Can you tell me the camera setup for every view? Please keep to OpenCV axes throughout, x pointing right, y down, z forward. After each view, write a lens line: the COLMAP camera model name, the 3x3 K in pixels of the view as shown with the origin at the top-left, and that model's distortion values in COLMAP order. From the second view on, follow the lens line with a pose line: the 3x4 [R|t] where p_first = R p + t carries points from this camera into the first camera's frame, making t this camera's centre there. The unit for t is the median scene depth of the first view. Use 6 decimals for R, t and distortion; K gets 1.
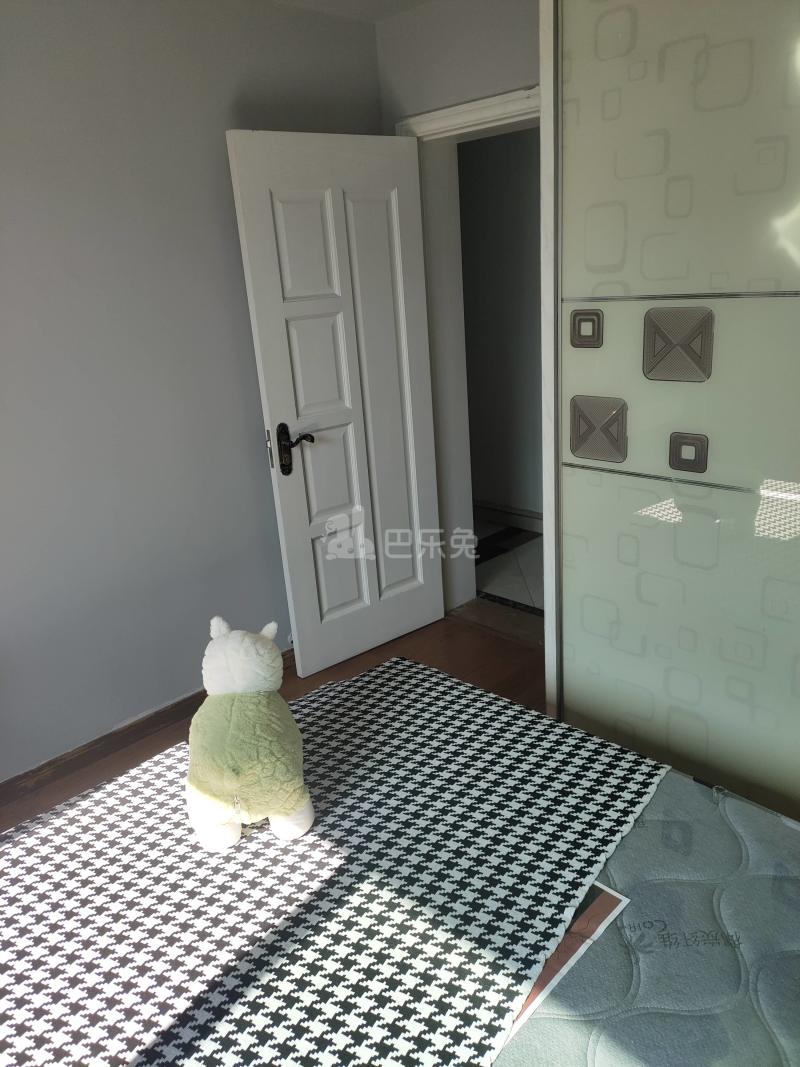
lens RADIAL K [[785.5, 0, 400.0], [0, 785.5, 533.5], [0, 0, 1]] dist [0.007070, 0.002994]
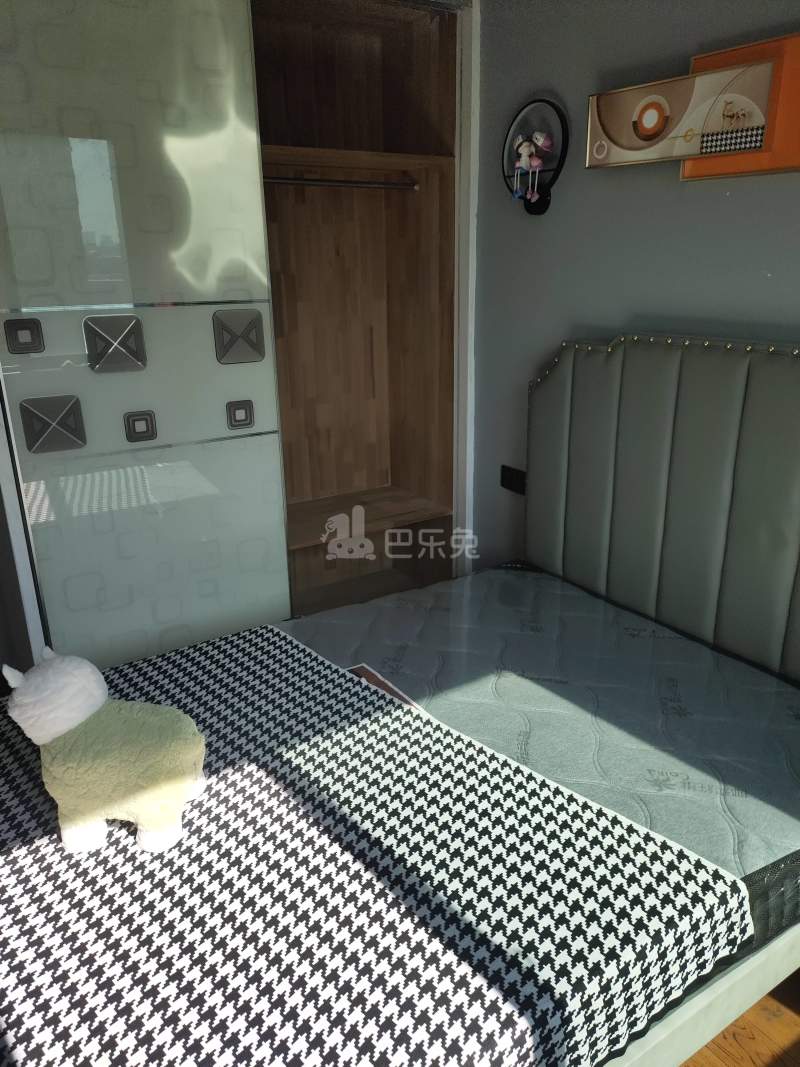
lens RADIAL K [[785.5, 0, 400.0], [0, 785.5, 533.5], [0, 0, 1]] dist [0.007070, 0.002994]
pose [[0.213198, -0.265144, 0.940343, -0.850391], [0.319123, 0.928579, 0.189474, -0.050168], [-0.923421, 0.259690, 0.282585, 0.296916]]
